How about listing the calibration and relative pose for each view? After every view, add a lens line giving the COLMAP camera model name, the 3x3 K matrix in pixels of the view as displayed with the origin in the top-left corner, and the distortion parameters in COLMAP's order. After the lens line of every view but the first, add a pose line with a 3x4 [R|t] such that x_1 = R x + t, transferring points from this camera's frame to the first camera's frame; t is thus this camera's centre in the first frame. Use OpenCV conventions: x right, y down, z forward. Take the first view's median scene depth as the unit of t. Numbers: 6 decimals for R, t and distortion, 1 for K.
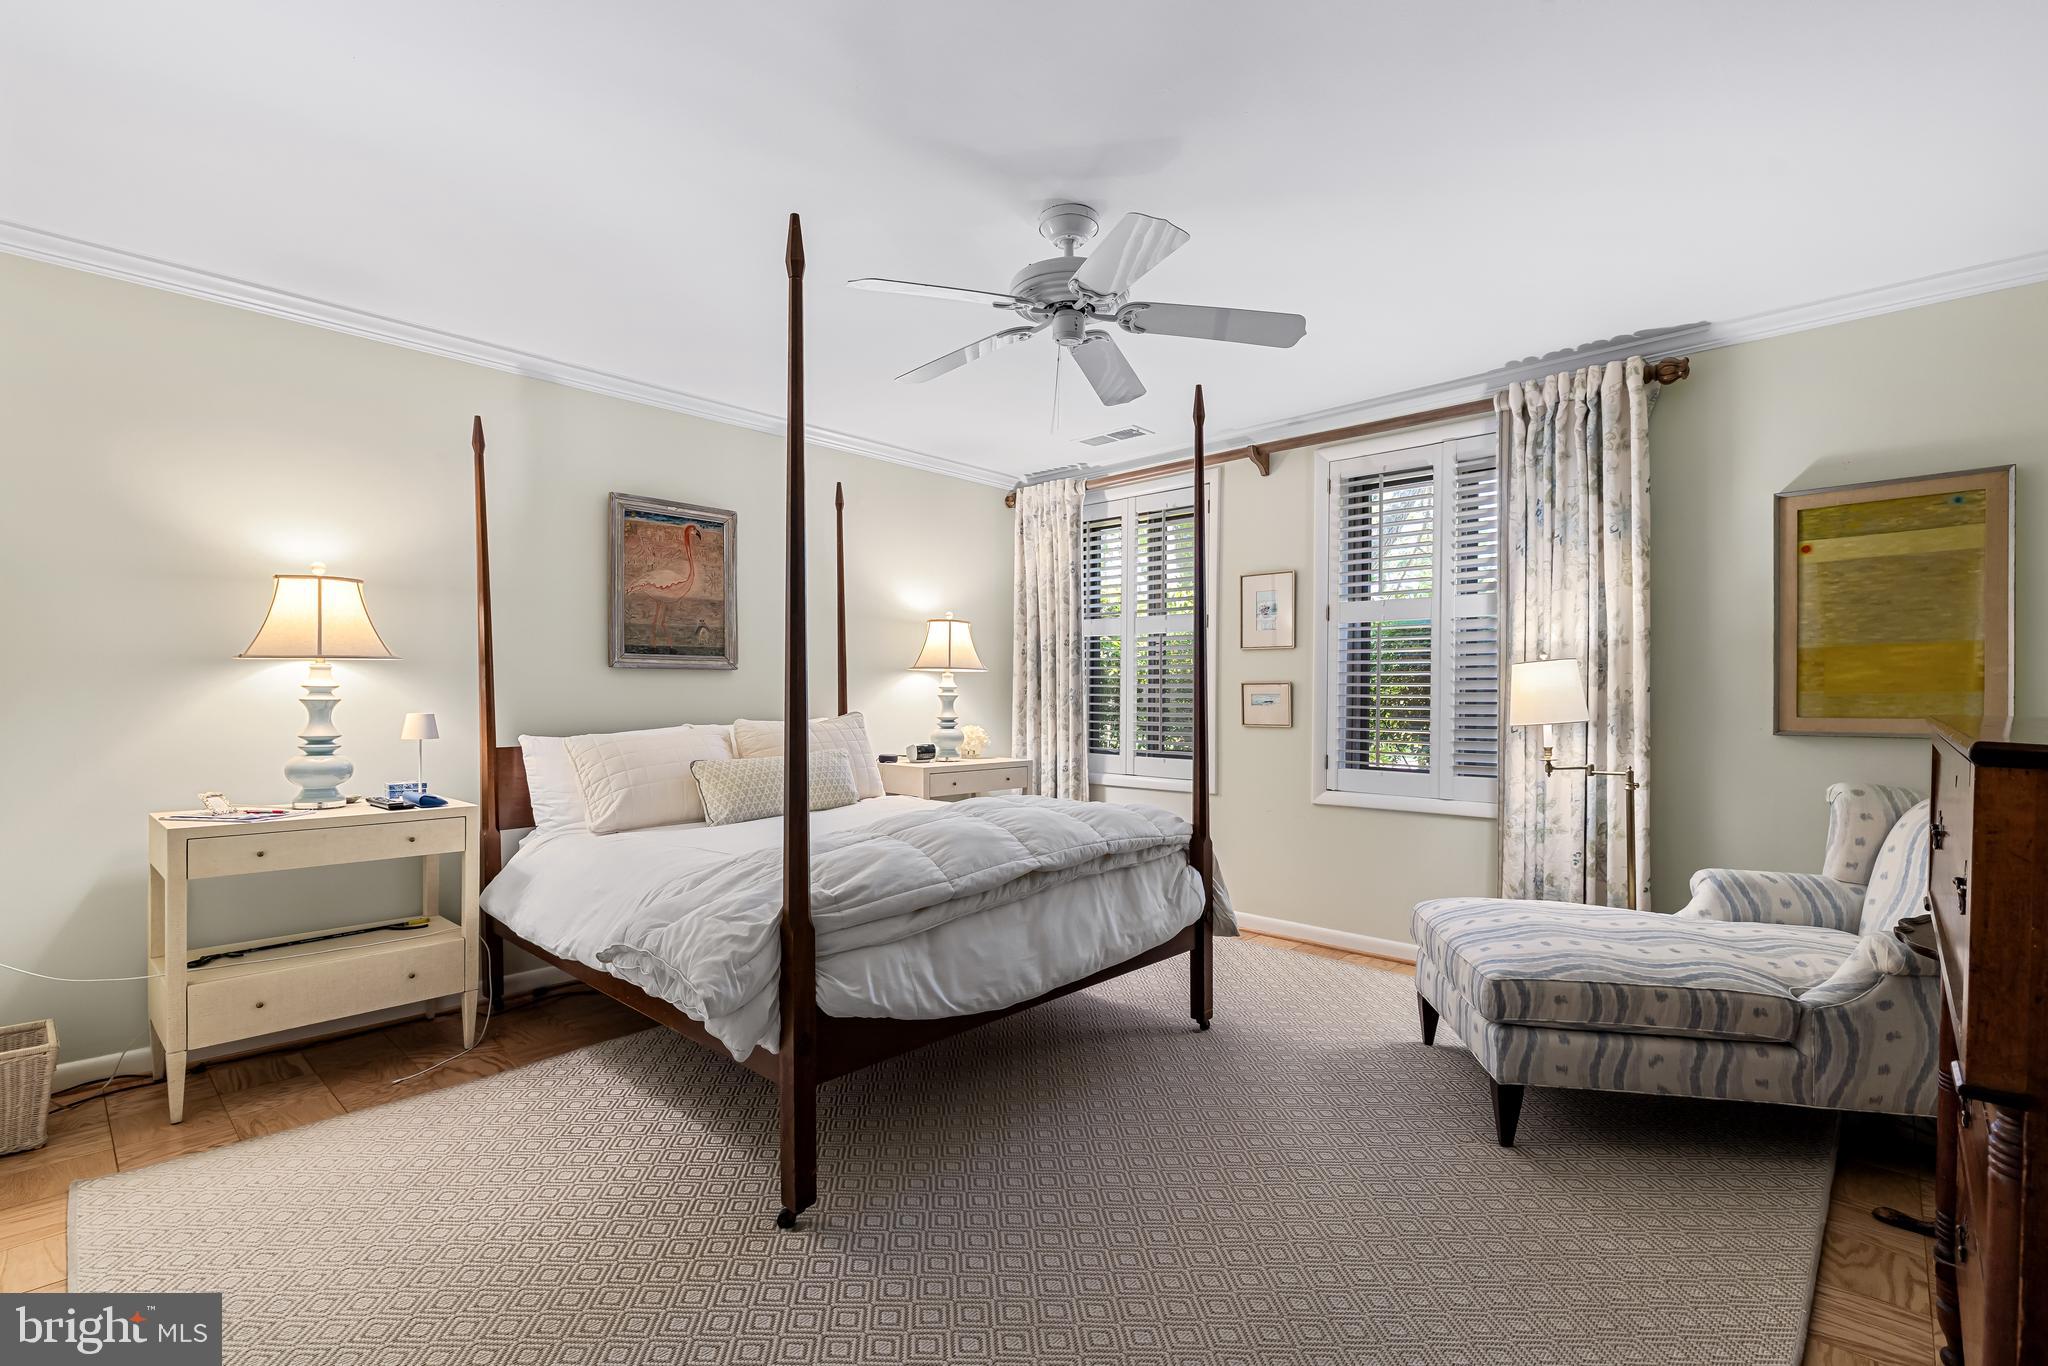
lens RADIAL K [[920.8, 0, 1026.4], [0, 920.8, 676.1], [0, 0, 1]] dist [-0.004028, 0.000000]
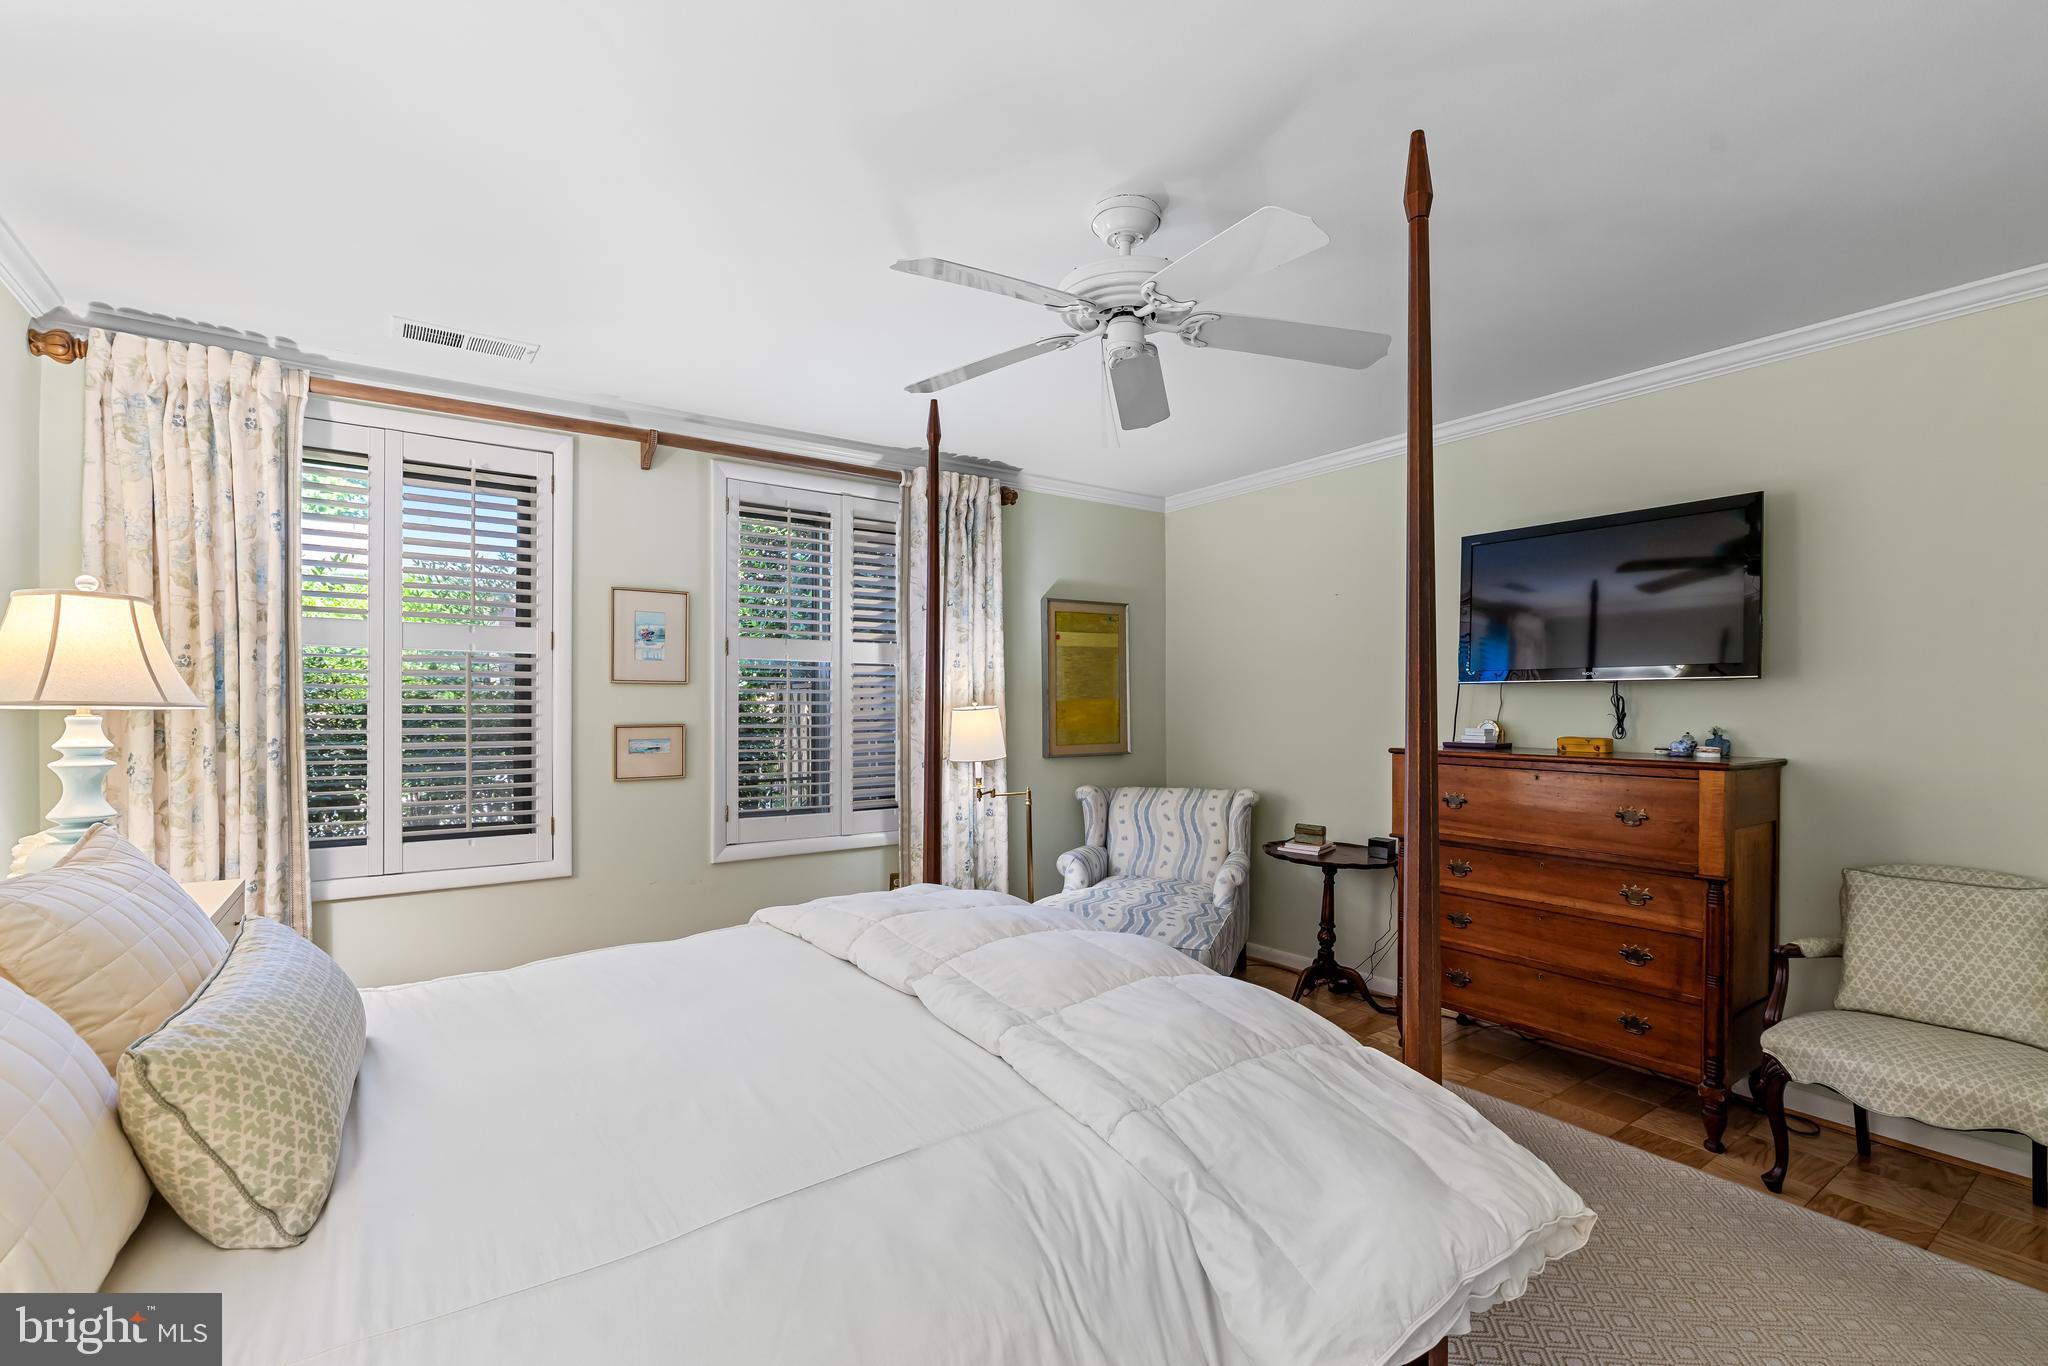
lens RADIAL K [[916.7, 0, 992.0], [0, 916.7, 687.4], [0, 0, 1]] dist [-0.001747, -0.000121]
pose [[0.206151, 0.022849, 0.978253, -0.491978], [-0.013994, 0.999694, -0.020401, -0.014418], [-0.978420, -0.009485, 0.206408, 0.569095]]
